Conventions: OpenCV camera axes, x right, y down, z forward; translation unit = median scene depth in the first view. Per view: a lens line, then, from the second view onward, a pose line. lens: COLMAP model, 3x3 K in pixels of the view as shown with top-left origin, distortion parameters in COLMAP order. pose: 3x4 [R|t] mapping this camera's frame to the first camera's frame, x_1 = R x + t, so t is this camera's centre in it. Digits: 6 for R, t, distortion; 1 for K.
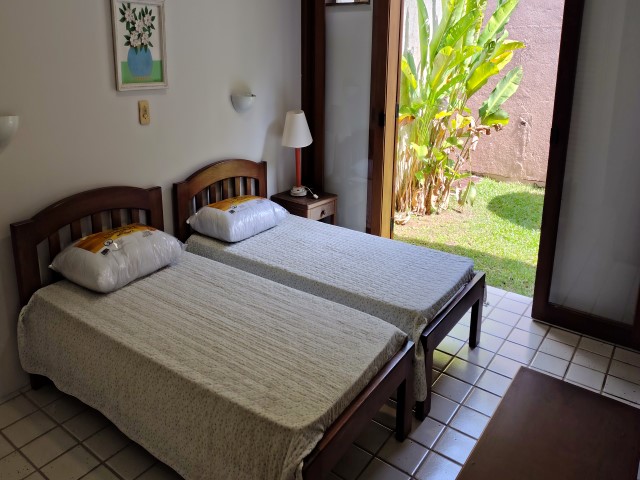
lens RADIAL K [[486.6, 0, 317.3], [0, 486.6, 238.4], [0, 0, 1]] dist [0.042386, -0.043409]
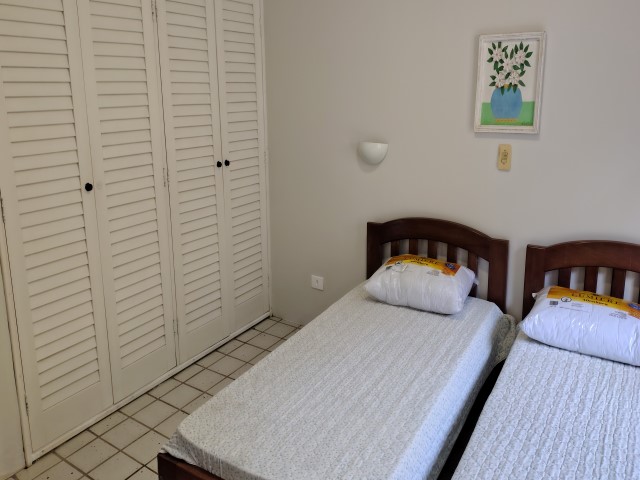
lens RADIAL K [[486.6, 0, 316.9], [0, 486.6, 240.7], [0, 0, 1]] dist [0.042386, -0.043409]
pose [[0.053906, 0.292977, -0.954599, 0.574430], [-0.340986, 0.903923, 0.258169, -0.247376], [0.938522, 0.311588, 0.148627, 0.623442]]
